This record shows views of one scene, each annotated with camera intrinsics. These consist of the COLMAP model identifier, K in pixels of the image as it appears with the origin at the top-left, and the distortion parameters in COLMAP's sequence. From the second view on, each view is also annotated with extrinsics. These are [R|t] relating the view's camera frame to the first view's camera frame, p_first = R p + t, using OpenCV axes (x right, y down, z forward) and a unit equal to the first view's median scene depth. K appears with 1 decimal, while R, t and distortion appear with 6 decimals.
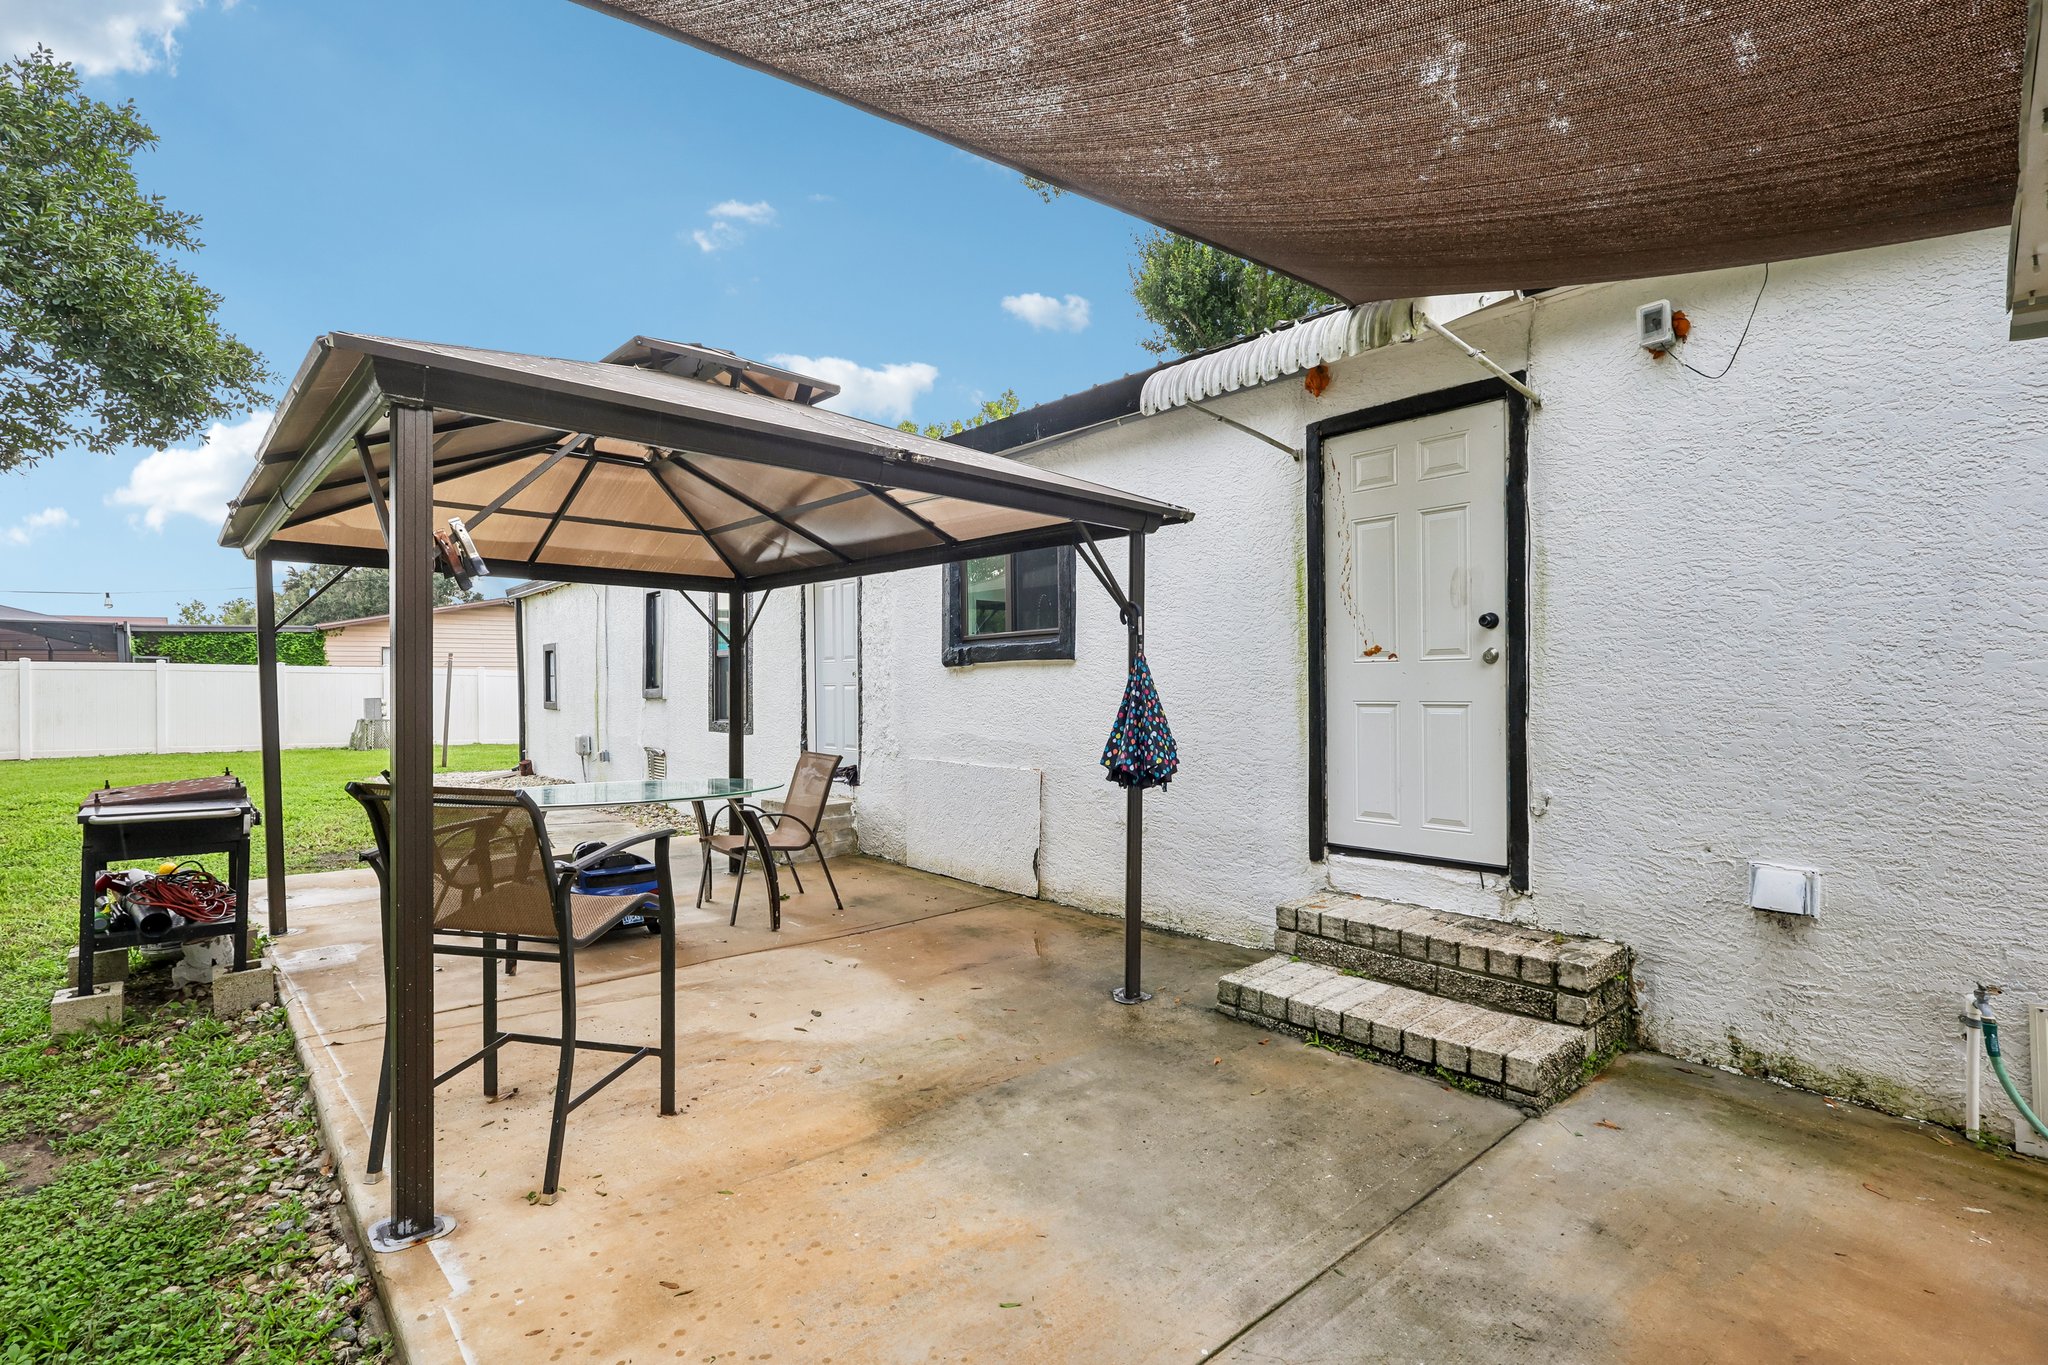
lens RADIAL K [[955.8, 0, 1018.7], [0, 955.8, 689.5], [0, 0, 1]] dist [-0.001750, 0.000174]
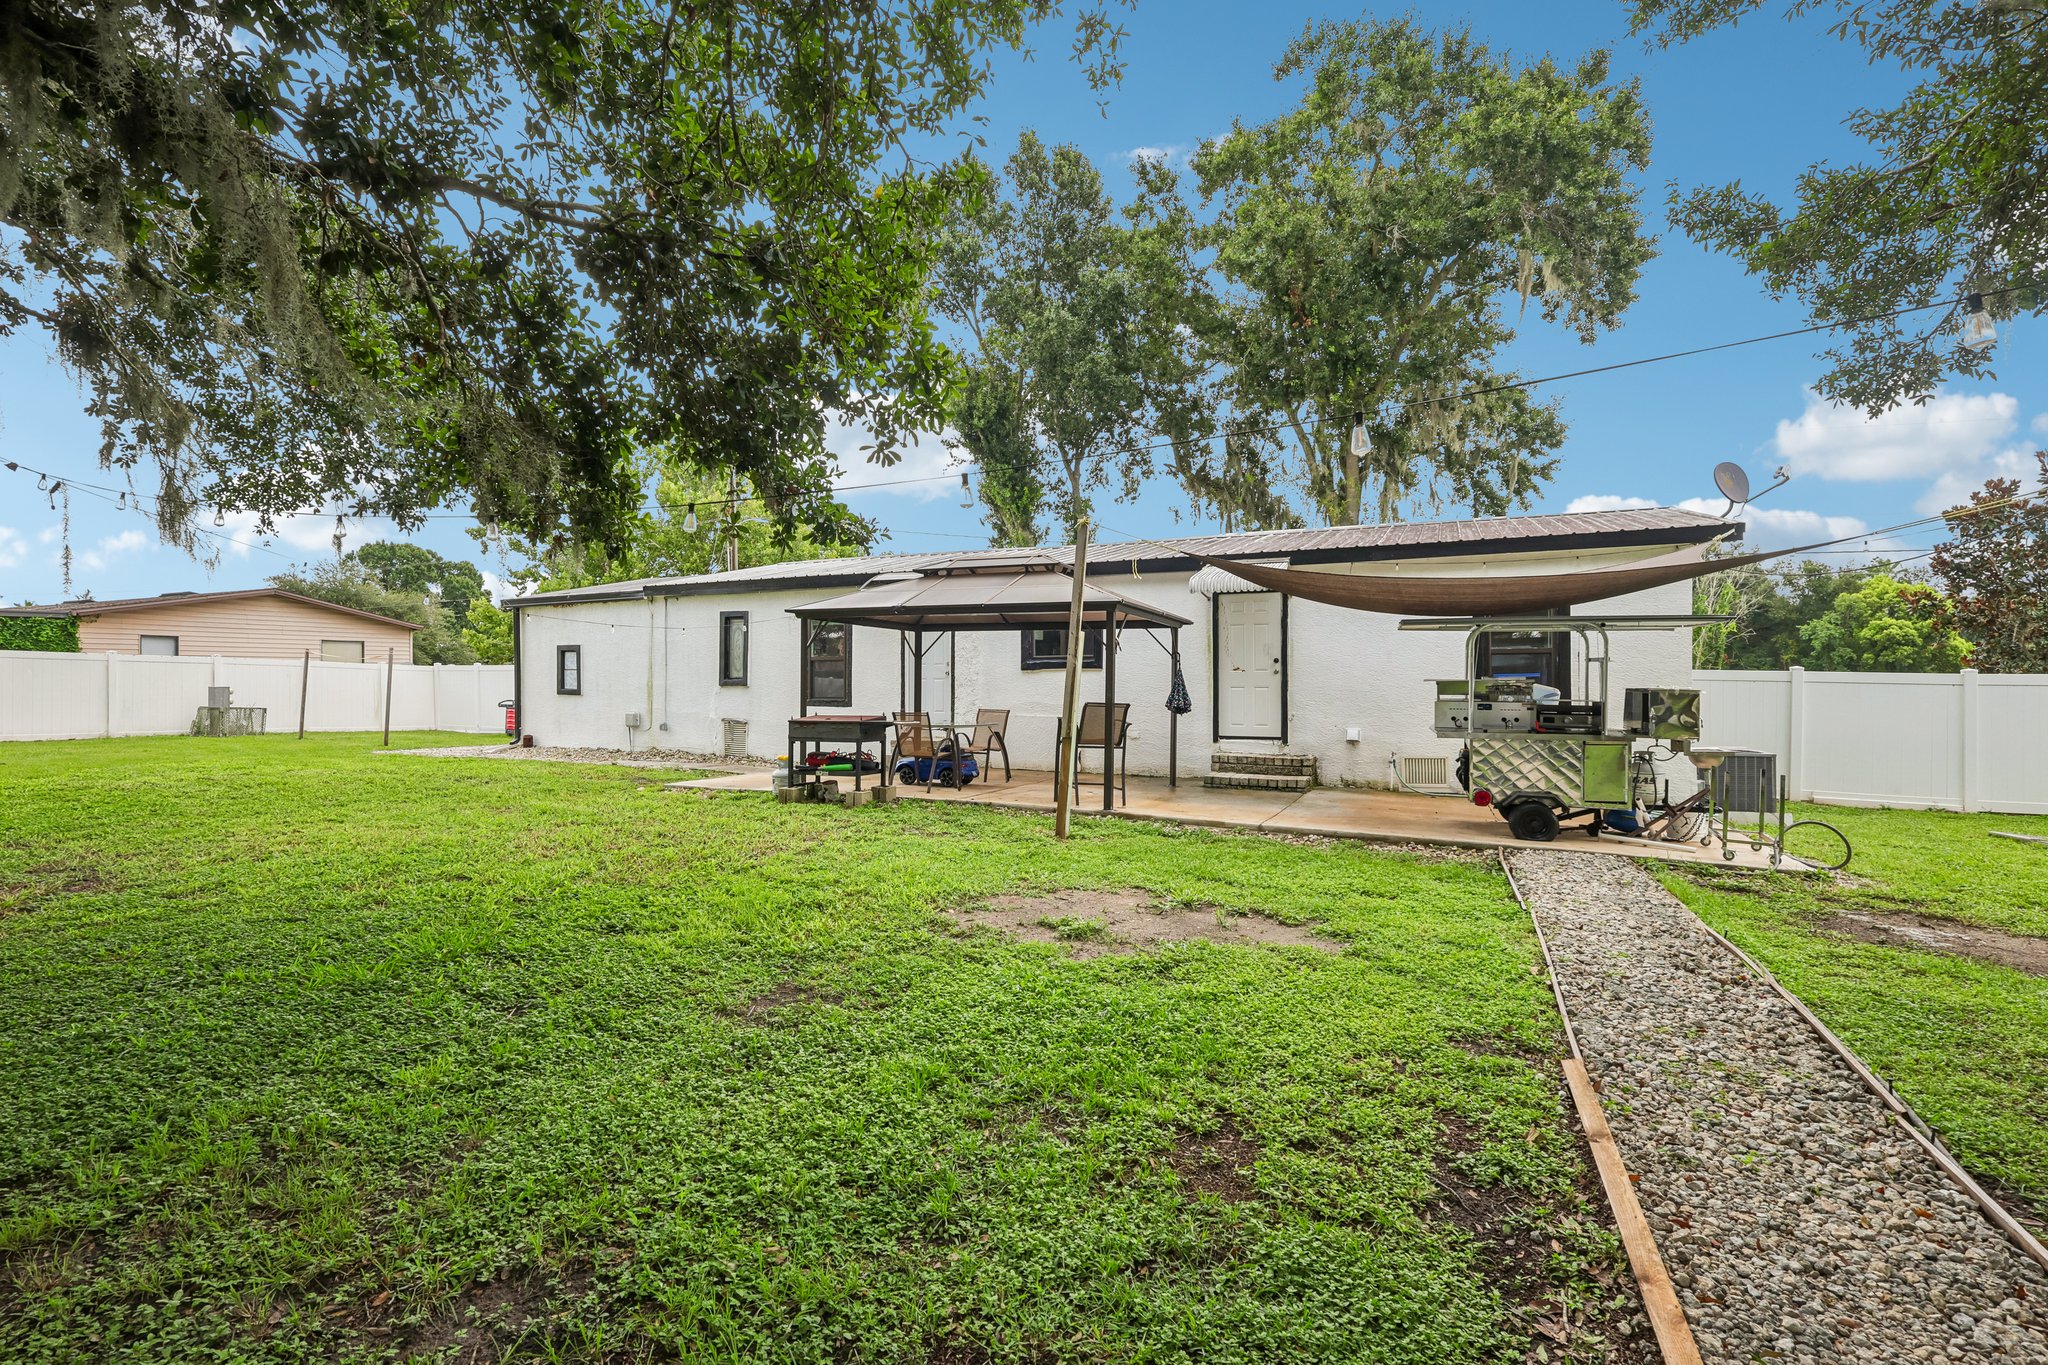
lens RADIAL K [[955.8, 0, 1024.5], [0, 955.8, 679.9], [0, 0, 1]] dist [-0.001750, 0.000174]
pose [[0.906806, 0.010060, 0.421428, -1.555207], [-0.006413, 0.999929, -0.010070, 0.029117], [-0.421499, 0.006429, 0.906806, -1.482963]]
